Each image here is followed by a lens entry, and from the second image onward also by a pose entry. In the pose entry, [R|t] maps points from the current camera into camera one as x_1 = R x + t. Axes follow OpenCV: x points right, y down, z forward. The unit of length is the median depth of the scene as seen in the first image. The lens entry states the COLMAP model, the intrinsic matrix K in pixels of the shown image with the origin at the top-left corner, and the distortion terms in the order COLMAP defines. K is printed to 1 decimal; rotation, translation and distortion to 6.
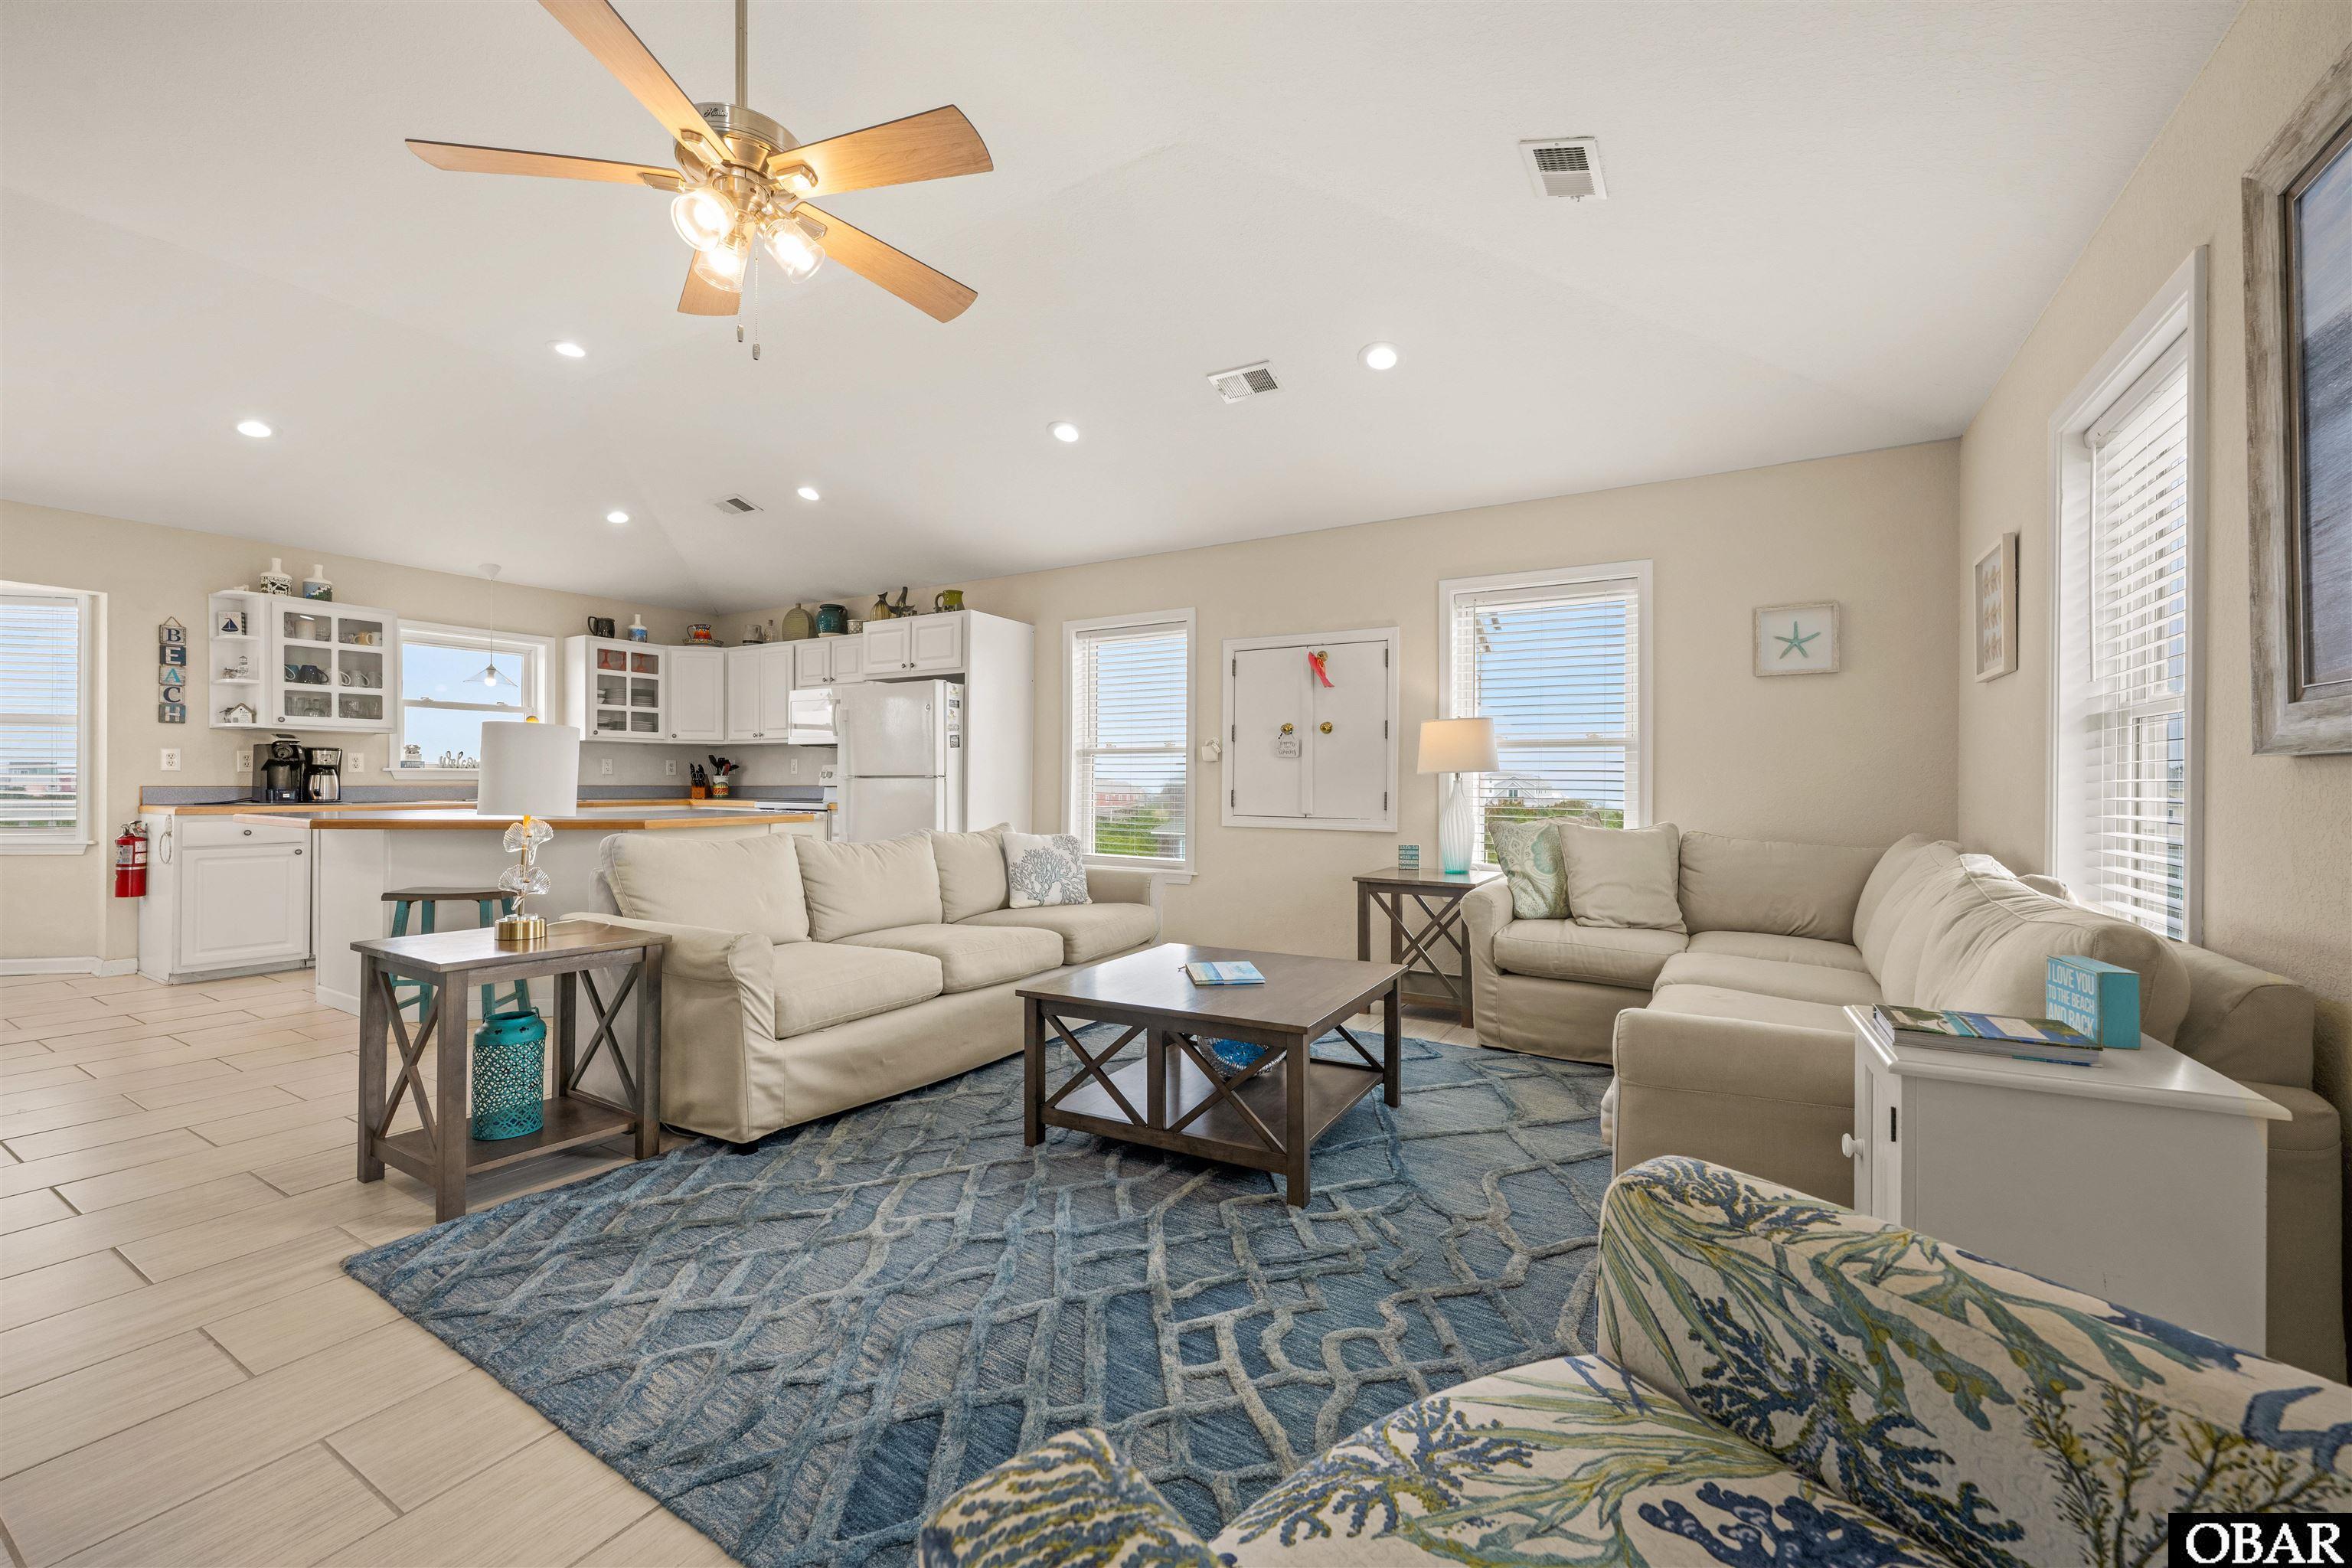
lens RADIAL K [[935.0, 0, 1176.0], [0, 935.0, 784.0], [0, 0, 1]] dist [-0.000791, -0.000095]
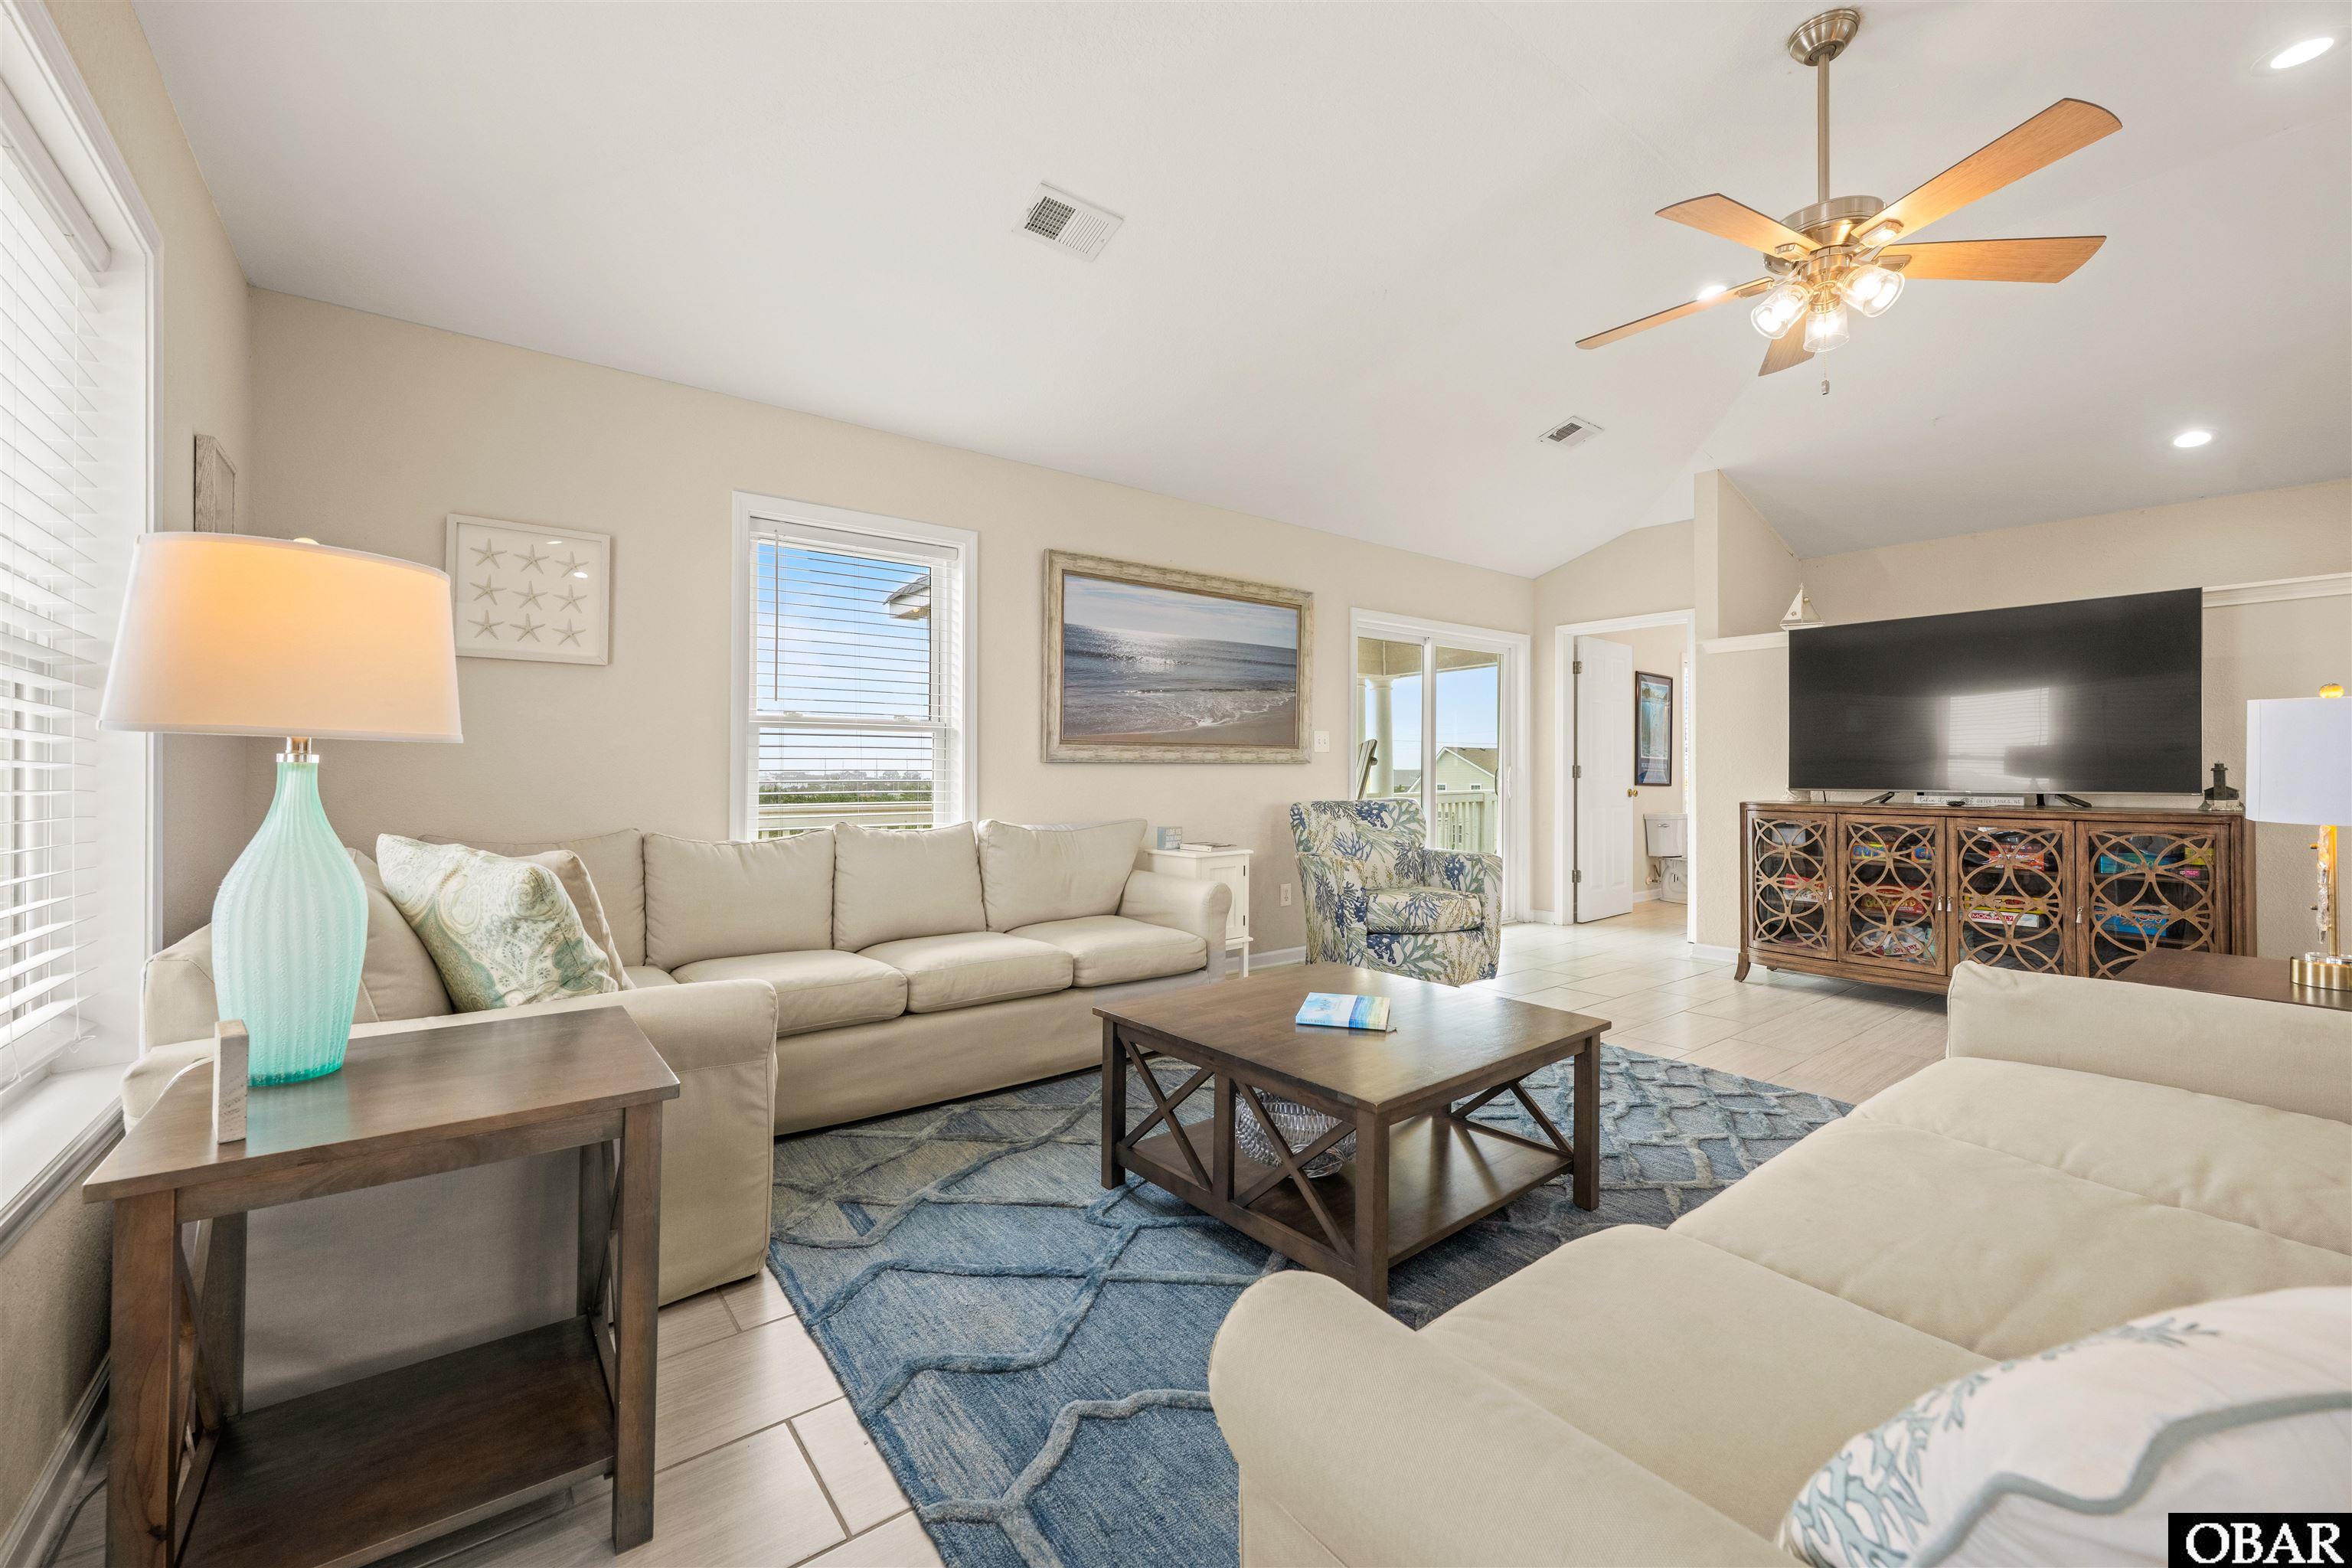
lens RADIAL K [[935.0, 0, 1176.0], [0, 935.0, 784.0], [0, 0, 1]] dist [-0.000791, -0.000095]
pose [[-0.932925, -0.011047, 0.359902, -0.127714], [-0.005526, 0.999851, 0.016364, -0.007926], [-0.360029, 0.013278, -0.932847, 2.229879]]
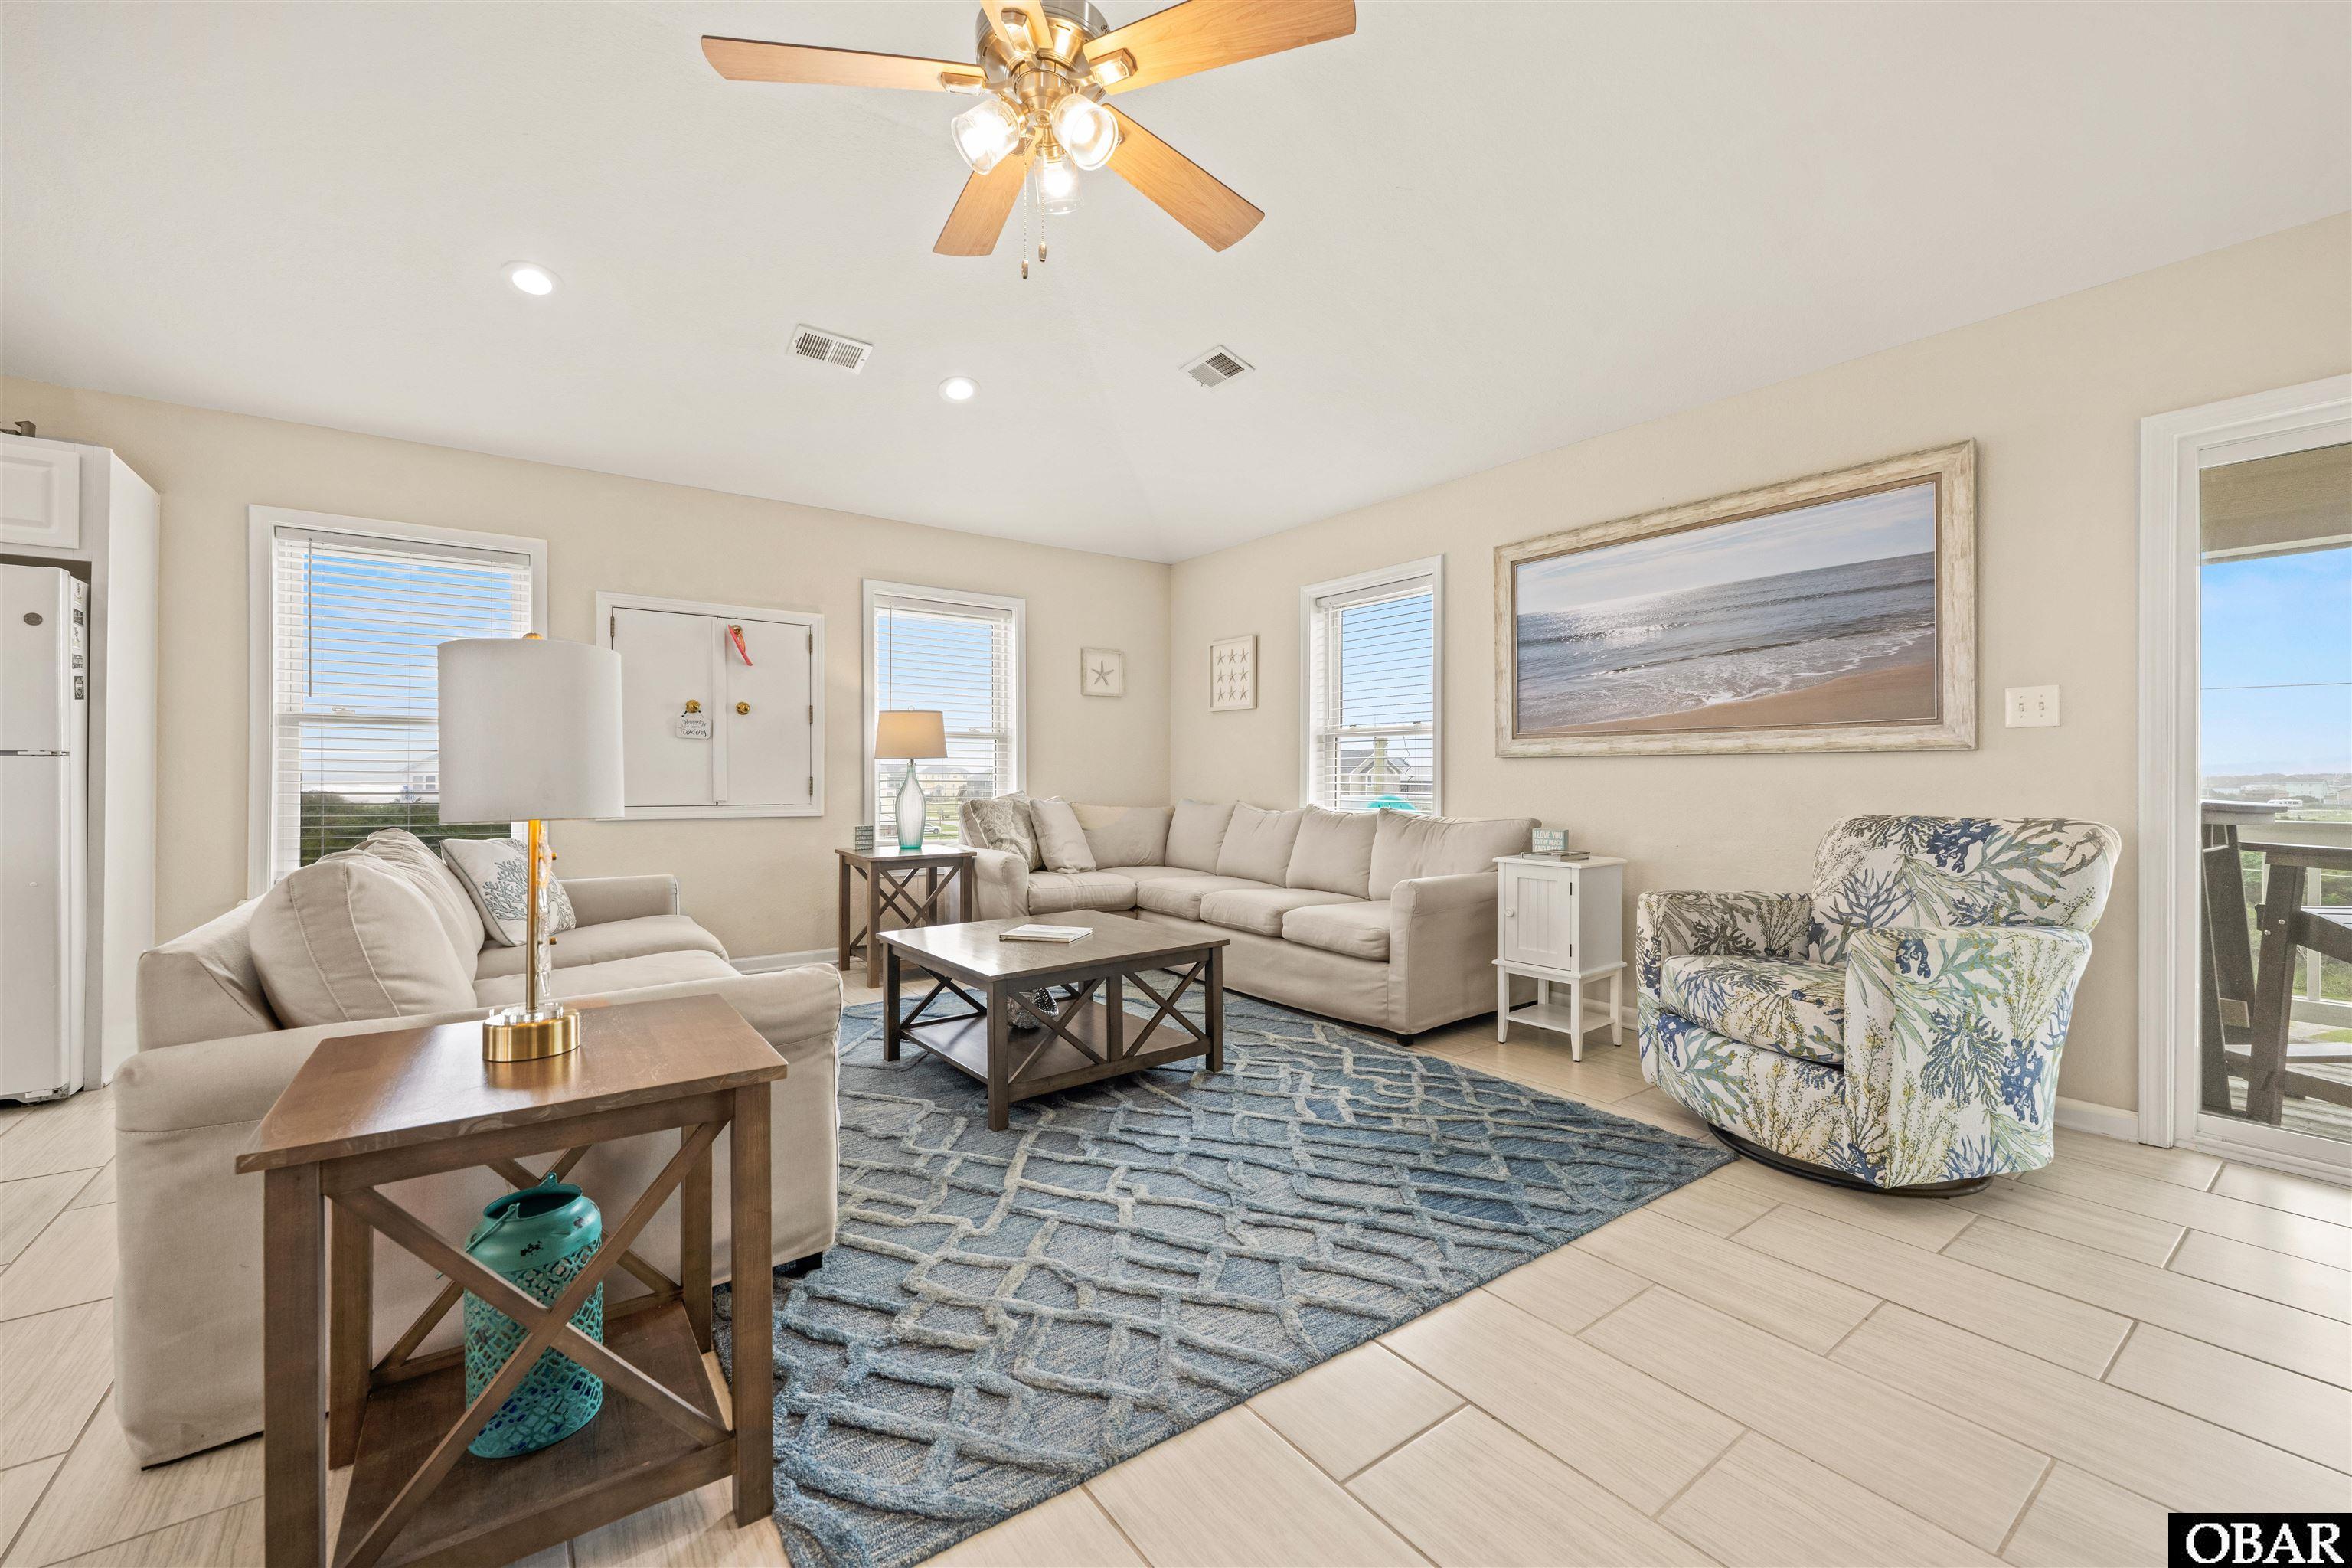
lens RADIAL K [[935.0, 0, 1176.0], [0, 935.0, 784.0], [0, 0, 1]] dist [-0.000791, -0.000095]
pose [[0.385078, -0.015603, 0.922752, -1.165262], [0.001186, 0.999865, 0.016412, 0.001549], [-0.922883, -0.005226, 0.385044, 0.520058]]
